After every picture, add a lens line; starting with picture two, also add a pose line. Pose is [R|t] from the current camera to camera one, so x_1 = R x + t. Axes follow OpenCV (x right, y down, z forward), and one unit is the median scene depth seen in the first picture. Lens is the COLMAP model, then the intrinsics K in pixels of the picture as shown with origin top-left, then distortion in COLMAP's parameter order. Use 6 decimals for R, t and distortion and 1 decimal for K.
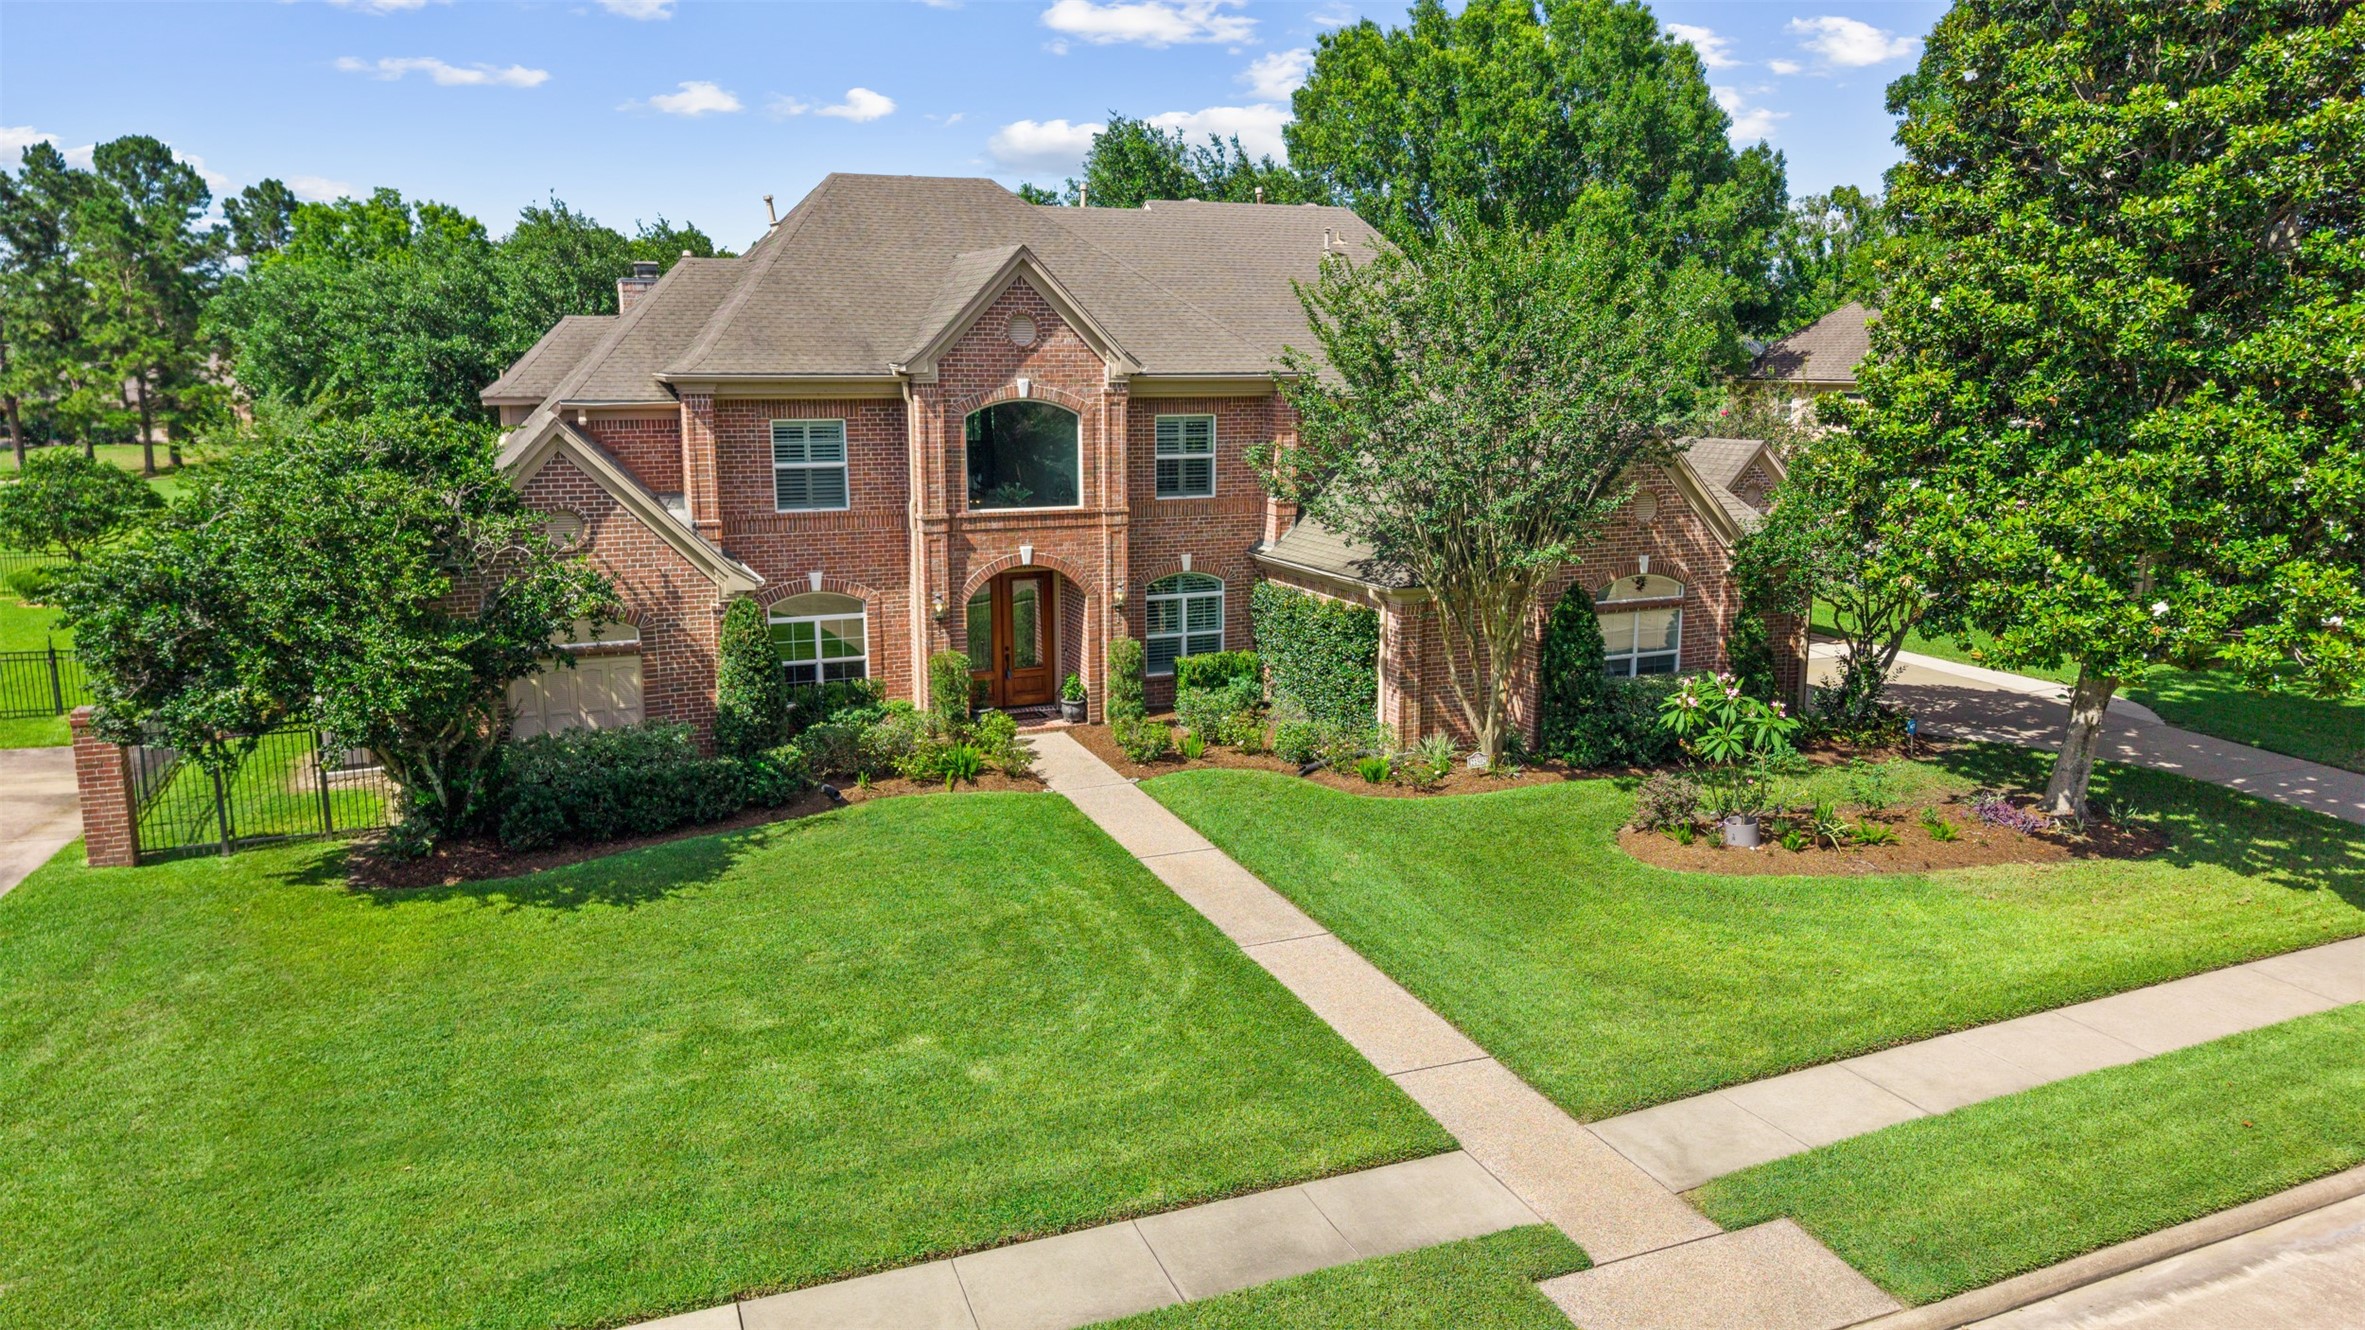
lens RADIAL K [[1526.6, 0, 1188.9], [0, 1526.6, 681.7], [0, 0, 1]] dist [0.000713, -0.005282]
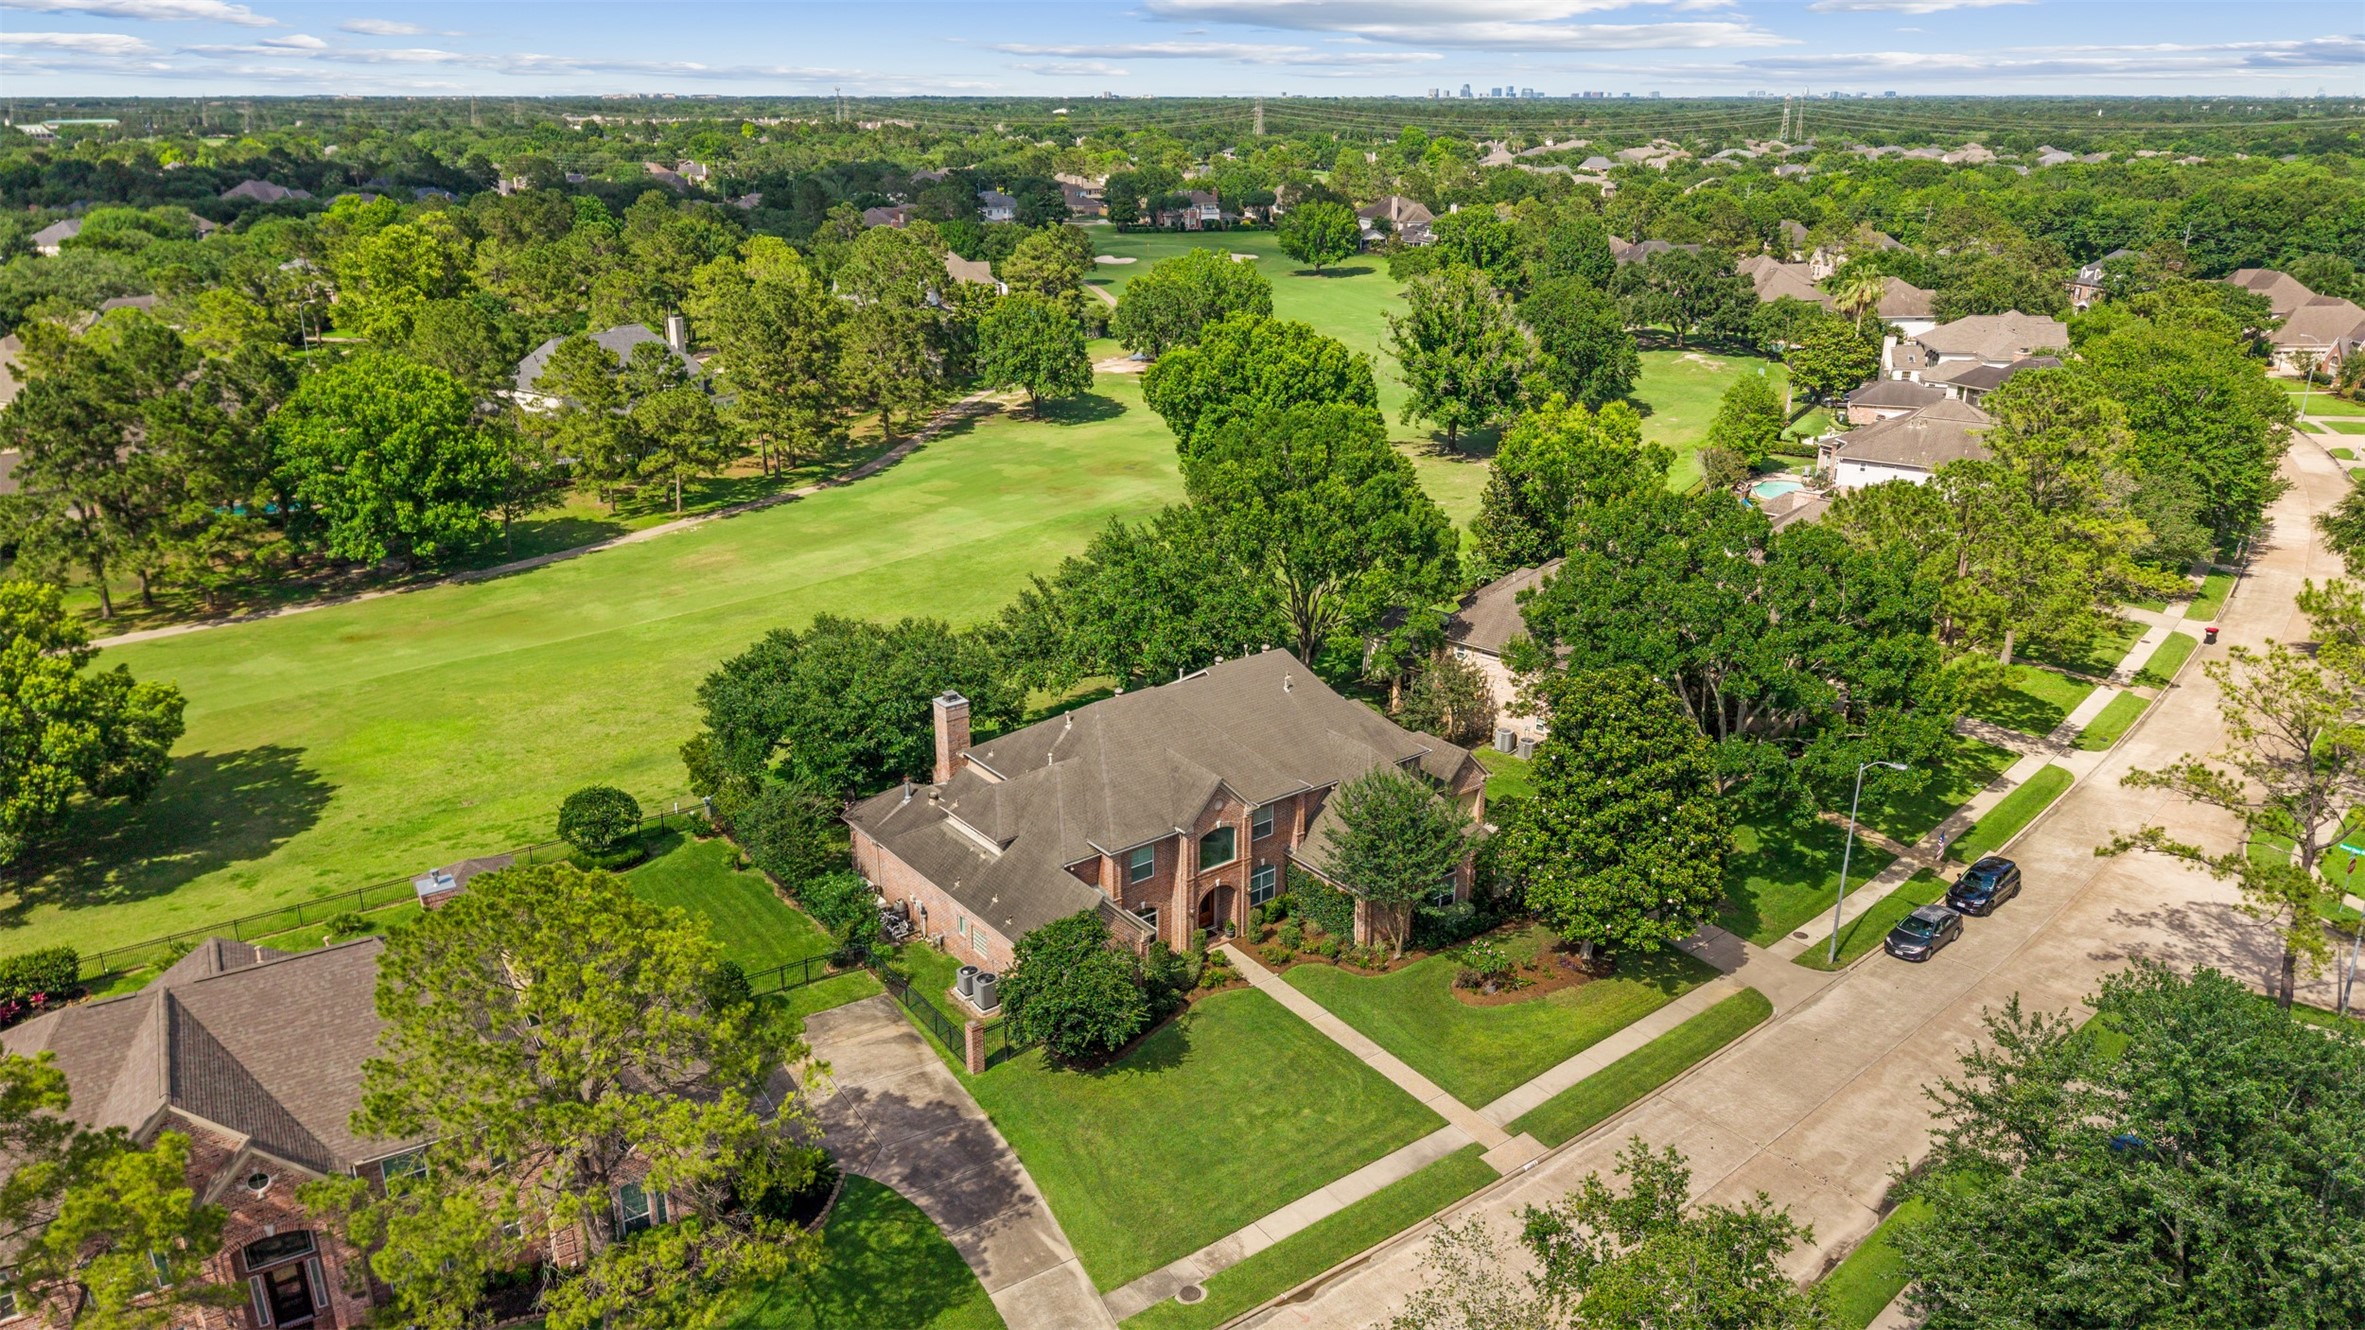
lens RADIAL K [[1526.6, 0, 1181.6], [0, 1526.6, 648.4], [0, 0, 1]] dist [0.000713, -0.005282]
pose [[0.967649, -0.077447, 0.240119, -0.768644], [0.043871, 0.988872, 0.142152, -0.859274], [-0.248456, -0.127019, 0.960279, -1.425155]]
